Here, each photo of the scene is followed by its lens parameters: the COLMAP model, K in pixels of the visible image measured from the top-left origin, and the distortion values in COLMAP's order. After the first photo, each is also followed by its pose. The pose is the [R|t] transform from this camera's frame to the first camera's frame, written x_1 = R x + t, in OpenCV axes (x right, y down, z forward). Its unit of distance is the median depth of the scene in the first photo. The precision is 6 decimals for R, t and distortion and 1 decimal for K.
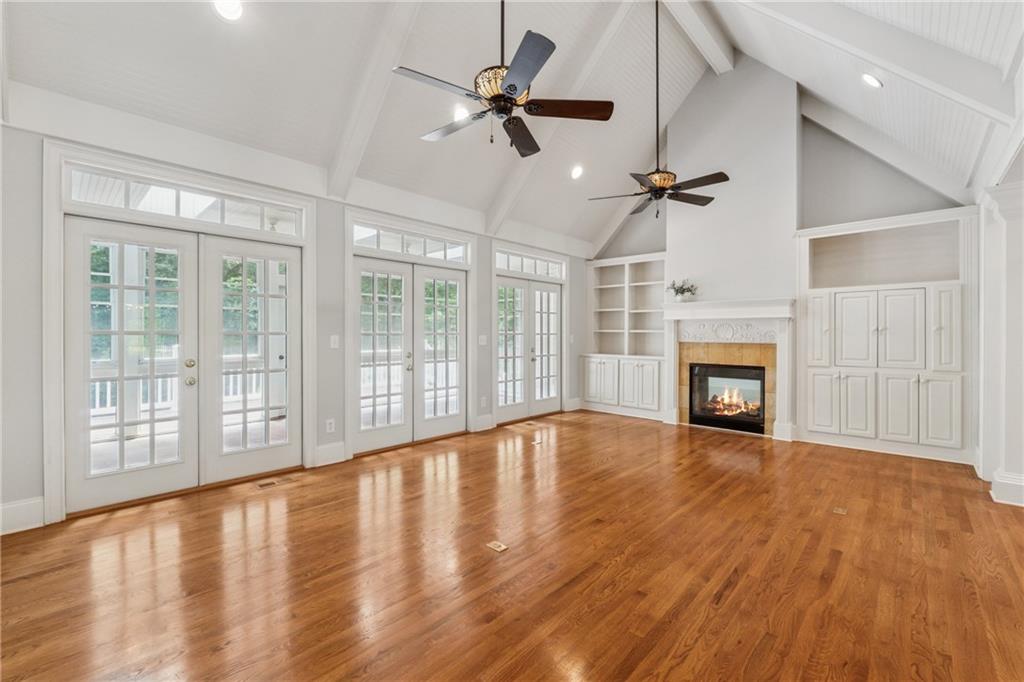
lens RADIAL K [[426.9, 0, 512.0], [0, 426.9, 341.0], [0, 0, 1]] dist [-0.008817, -0.000158]
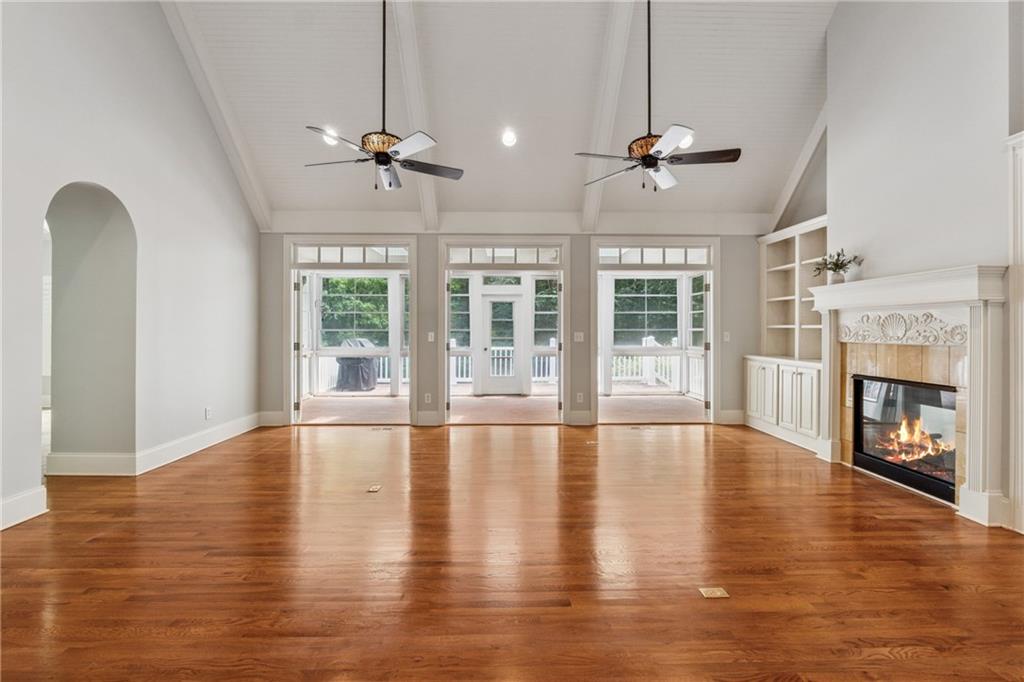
lens RADIAL K [[437.0, 0, 510.3], [0, 437.0, 333.9], [0, 0, 1]] dist [-0.010847, -0.000065]
pose [[0.695372, 0.003098, -0.718643, 0.536882], [-0.011652, 0.999908, -0.006965, 0.000244], [0.718555, 0.013217, 0.695344, 0.146017]]
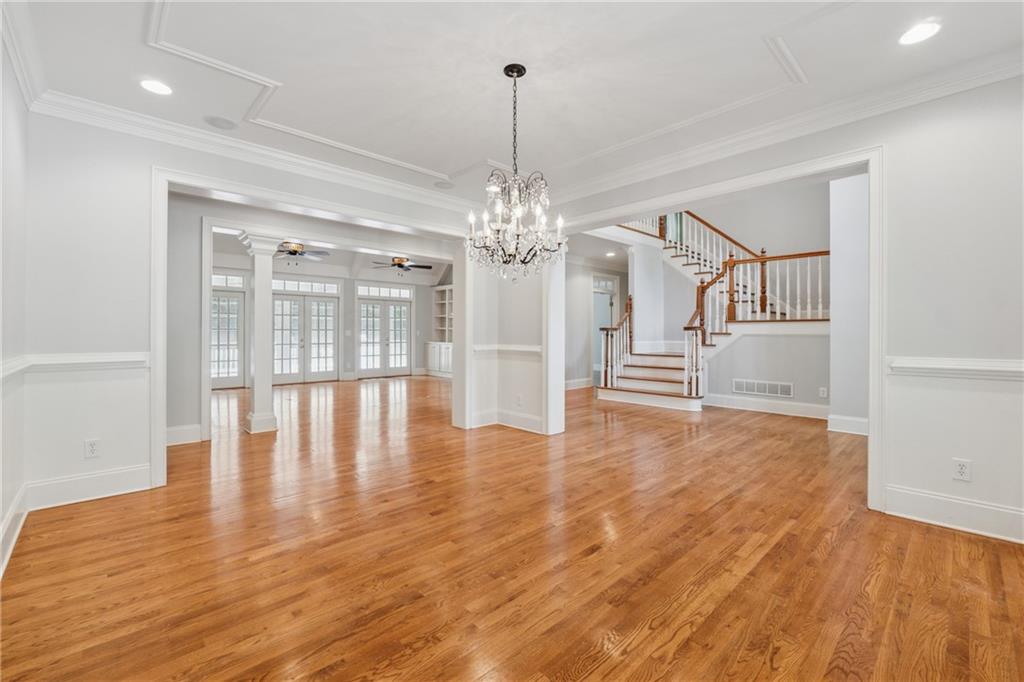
lens RADIAL K [[437.0, 0, 510.3], [0, 437.0, 333.9], [0, 0, 1]] dist [-0.010847, -0.000065]
pose [[0.998477, -0.001535, -0.055151, 0.715057], [0.000761, 0.999901, -0.014038, 0.026278], [0.055167, 0.013975, 0.998379, -0.850600]]
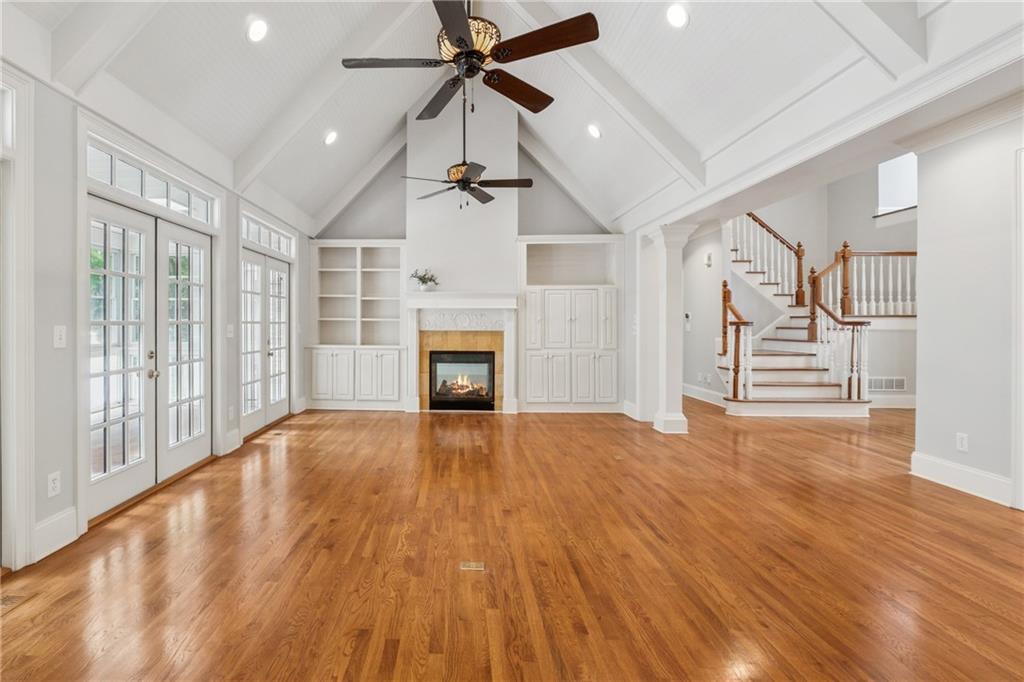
lens RADIAL K [[464.4, 0, 436.9], [0, 464.4, 326.5], [0, 0, 1]] dist [-0.011716, 0.000276]
pose [[0.762579, -0.005287, 0.646873, -0.298085], [0.009942, 0.999944, -0.003548, -0.002979], [-0.646818, 0.009137, 0.762589, 0.135532]]
